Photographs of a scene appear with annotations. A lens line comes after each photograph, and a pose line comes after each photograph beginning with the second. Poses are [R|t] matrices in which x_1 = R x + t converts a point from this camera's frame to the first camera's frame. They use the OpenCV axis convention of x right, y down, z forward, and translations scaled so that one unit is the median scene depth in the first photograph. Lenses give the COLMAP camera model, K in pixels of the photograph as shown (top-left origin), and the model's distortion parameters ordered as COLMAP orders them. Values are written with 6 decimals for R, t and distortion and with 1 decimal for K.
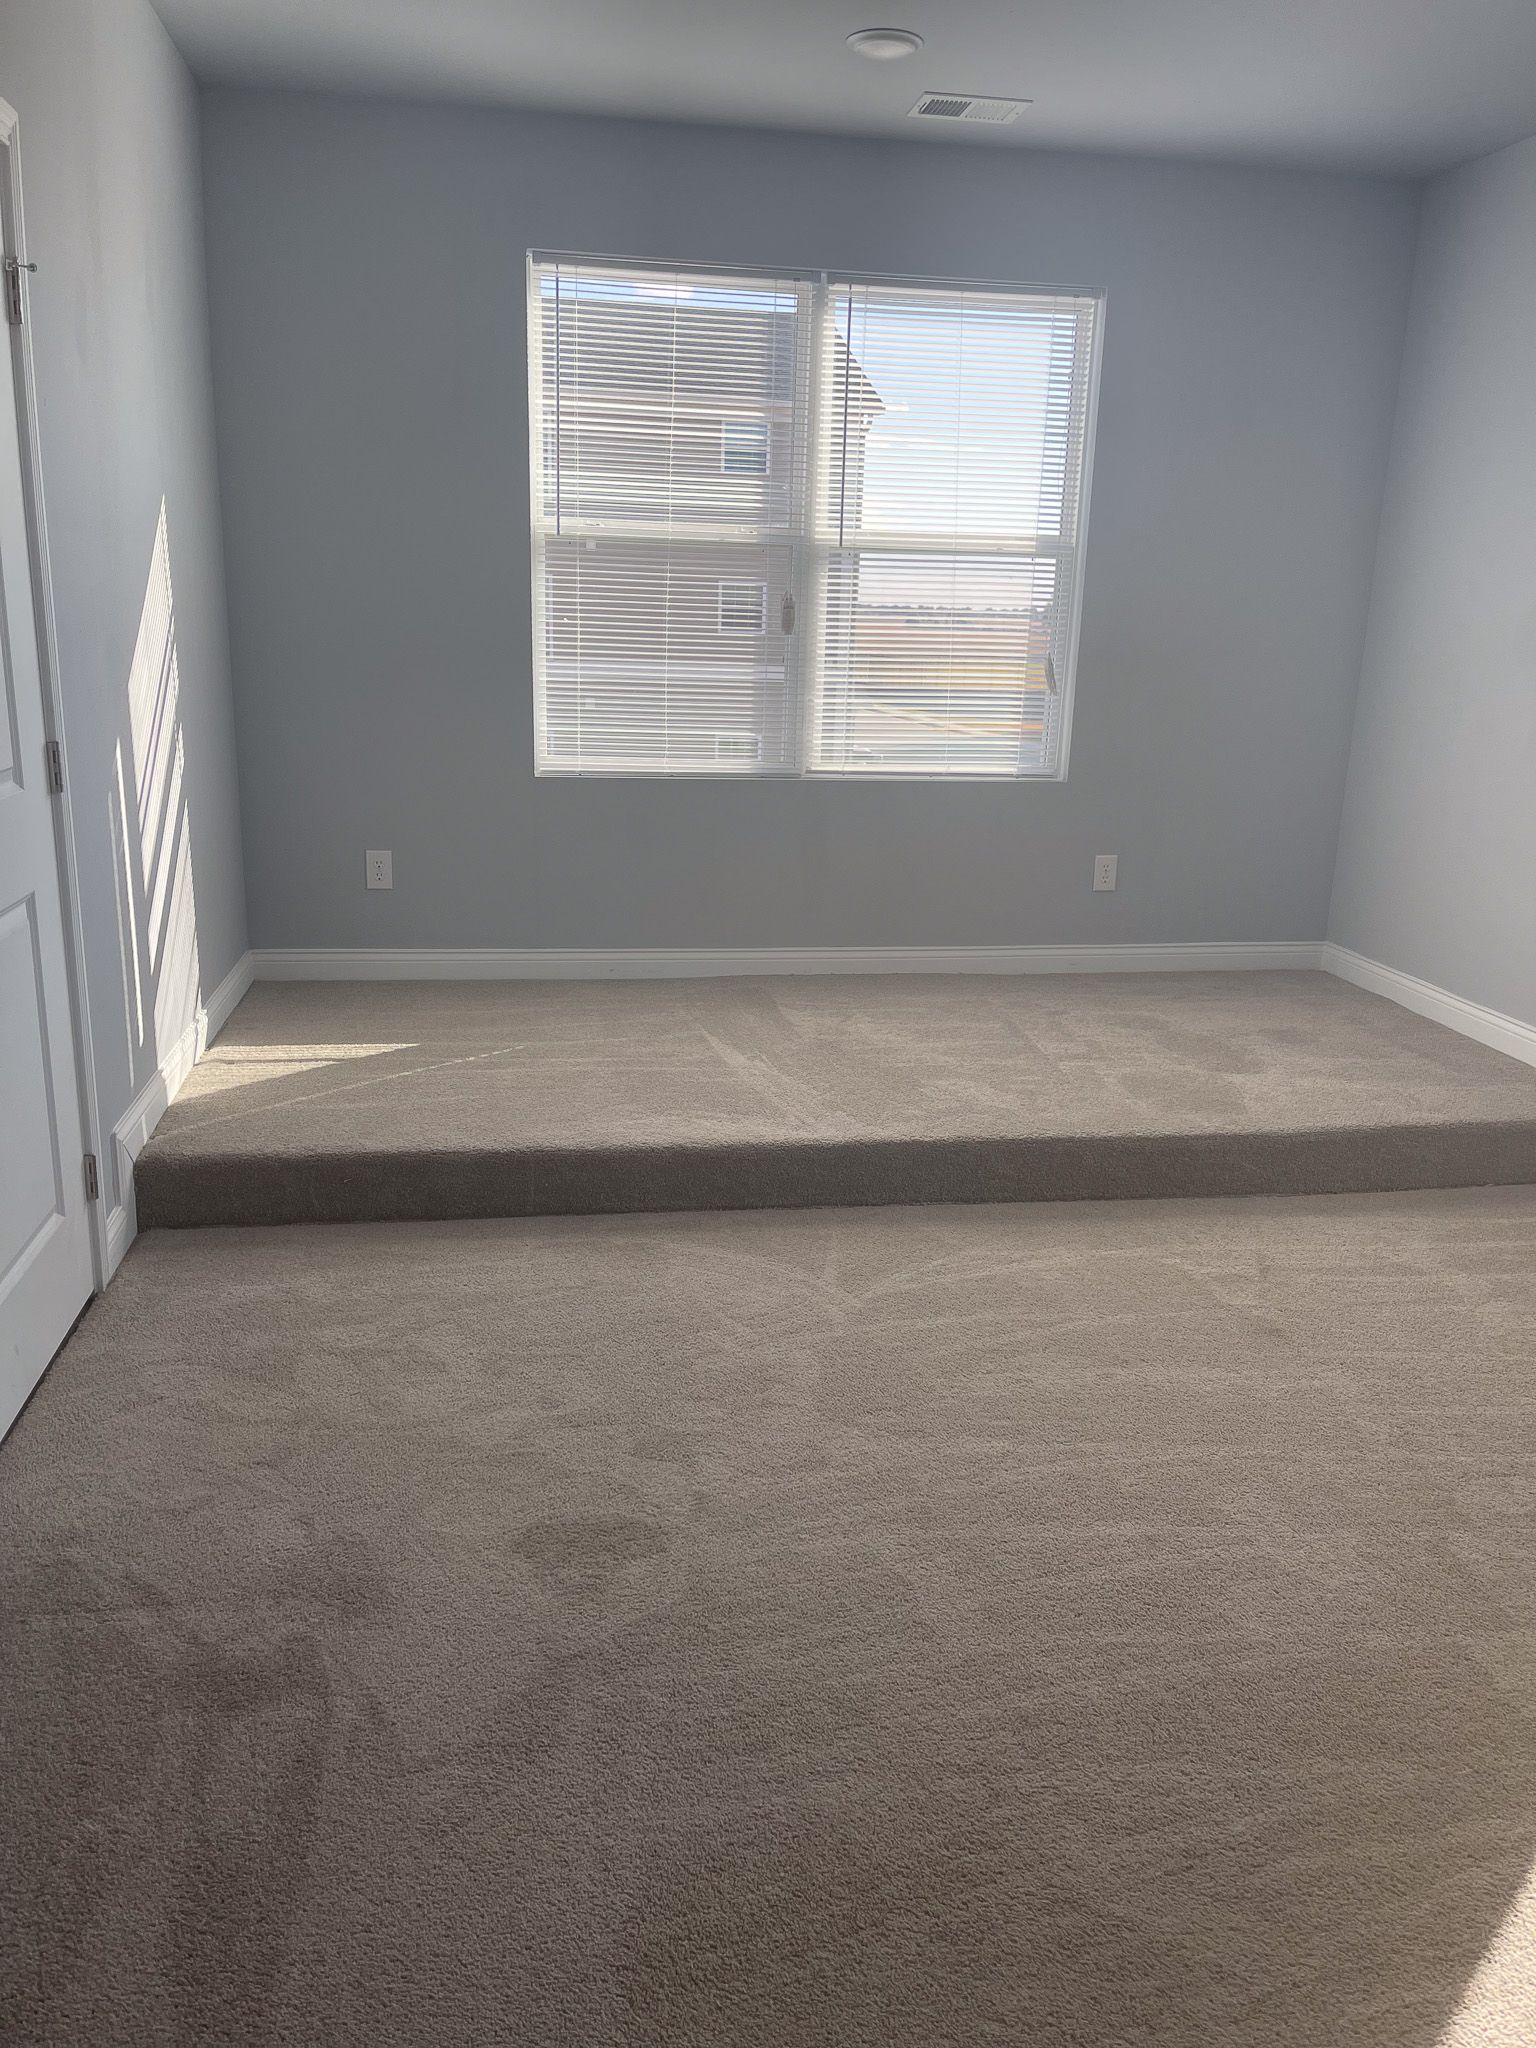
lens RADIAL K [[1534.6, 0, 768.0], [0, 1534.6, 1024.0], [0, 0, 1]] dist [0.122806, -0.160060]
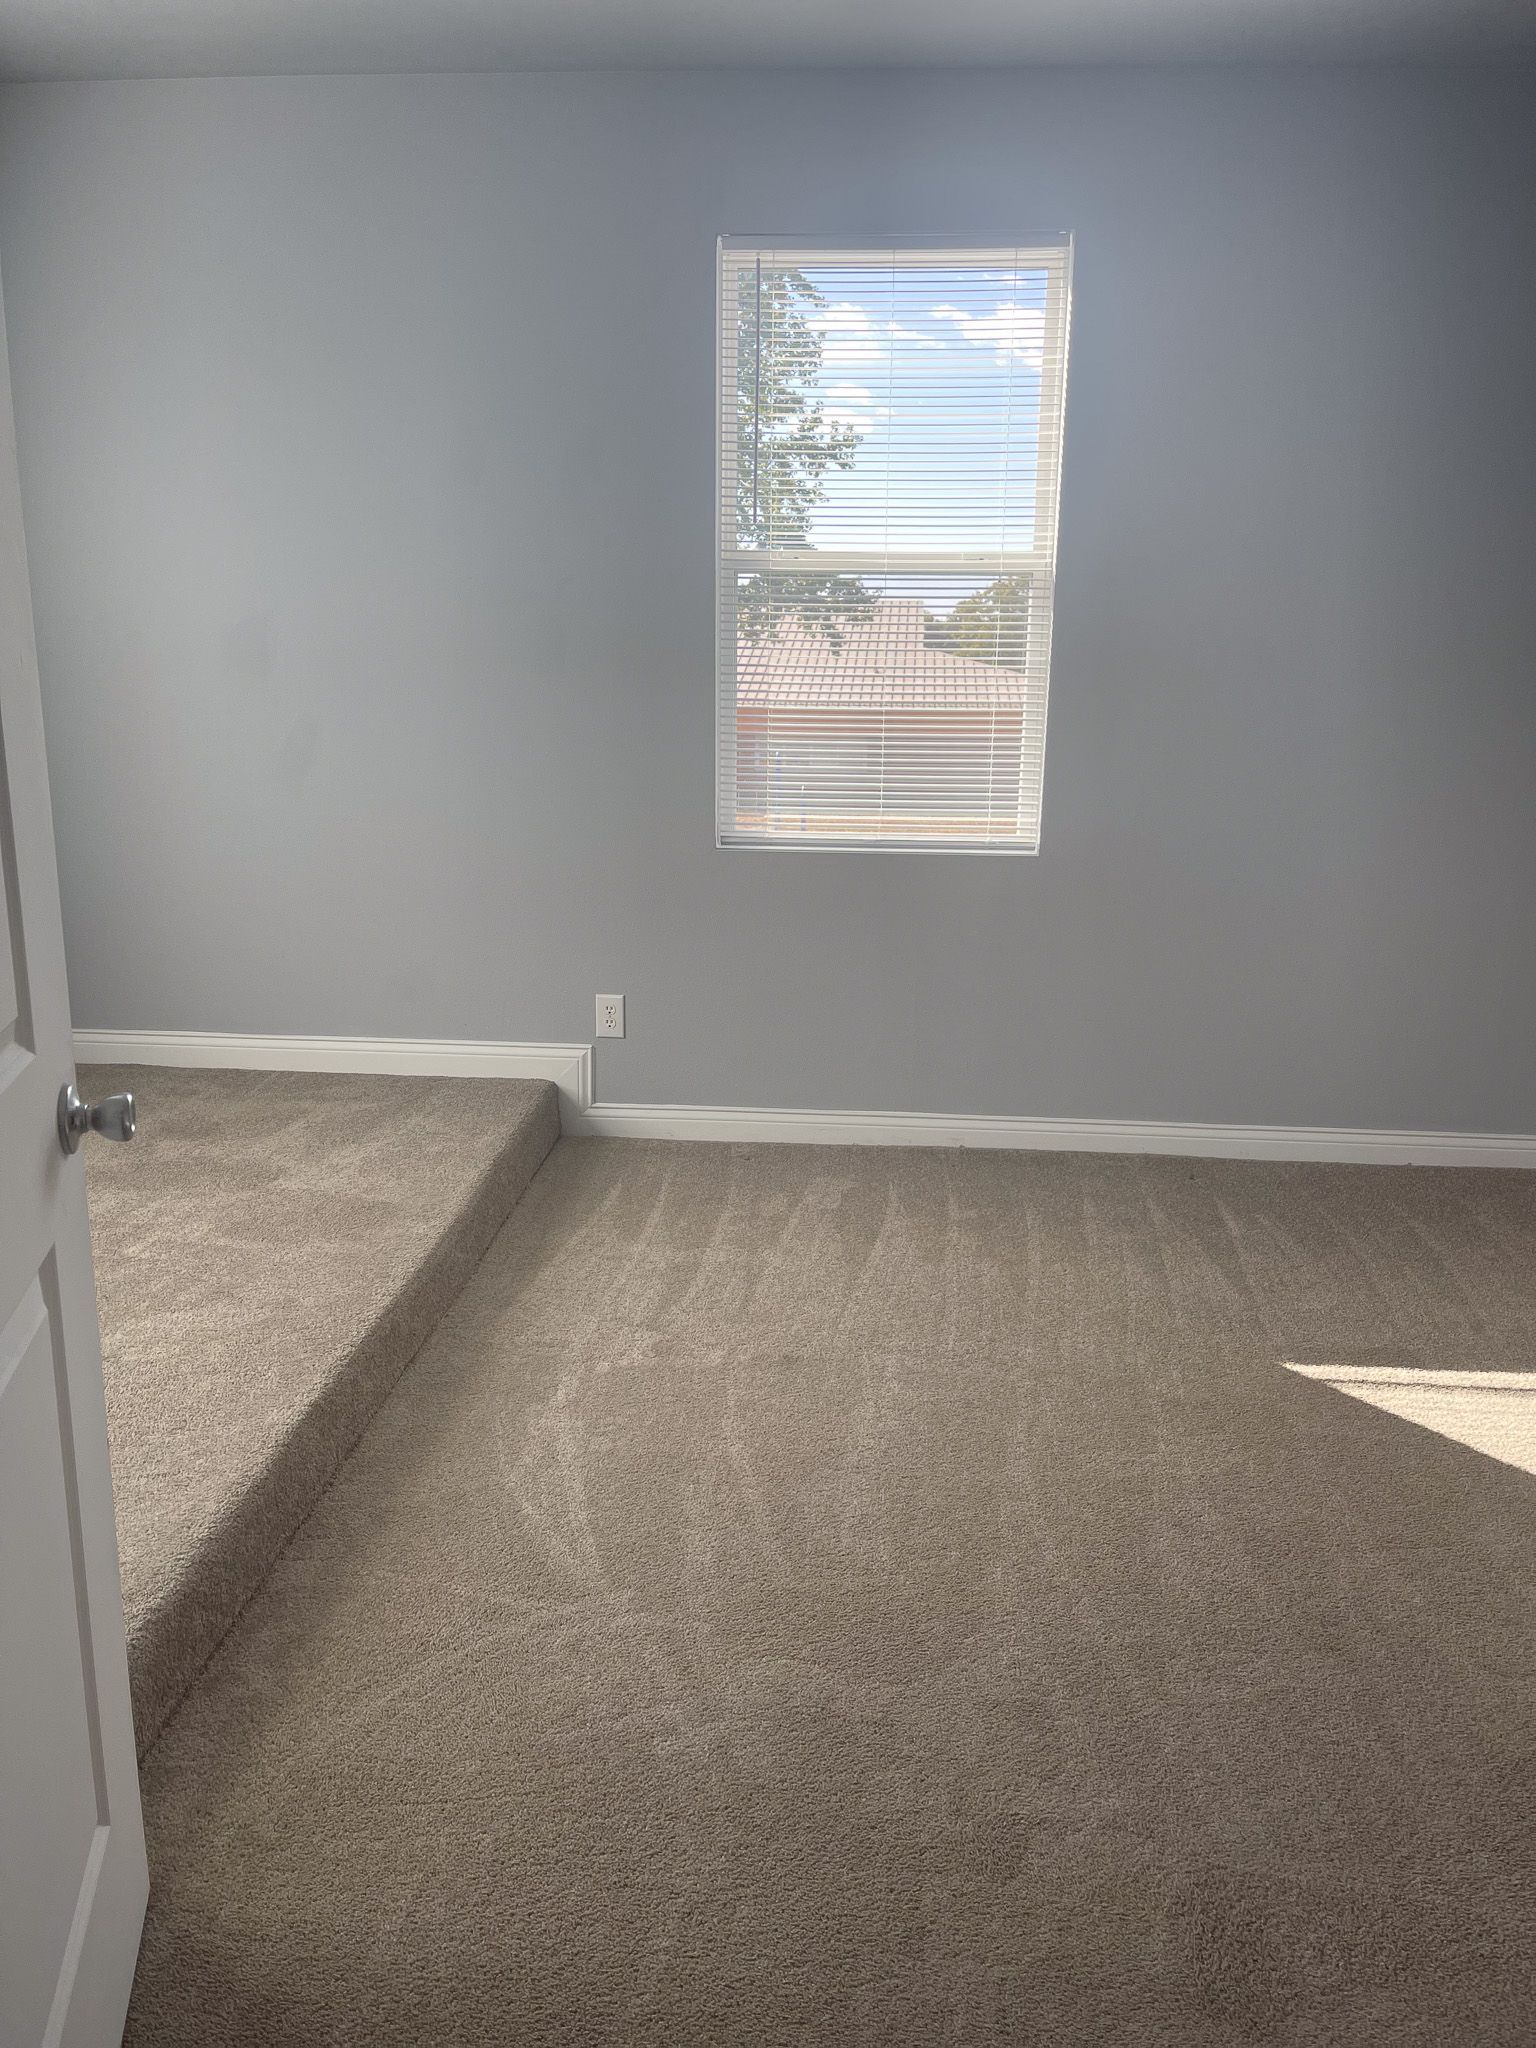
lens RADIAL K [[1534.6, 0, 768.0], [0, 1534.6, 1024.0], [0, 0, 1]] dist [0.122806, -0.160060]
pose [[0.229957, -0.264093, 0.936683, -0.496843], [0.233730, 0.949293, 0.210267, -0.199636], [-0.944717, 0.170579, 0.280023, 0.594754]]
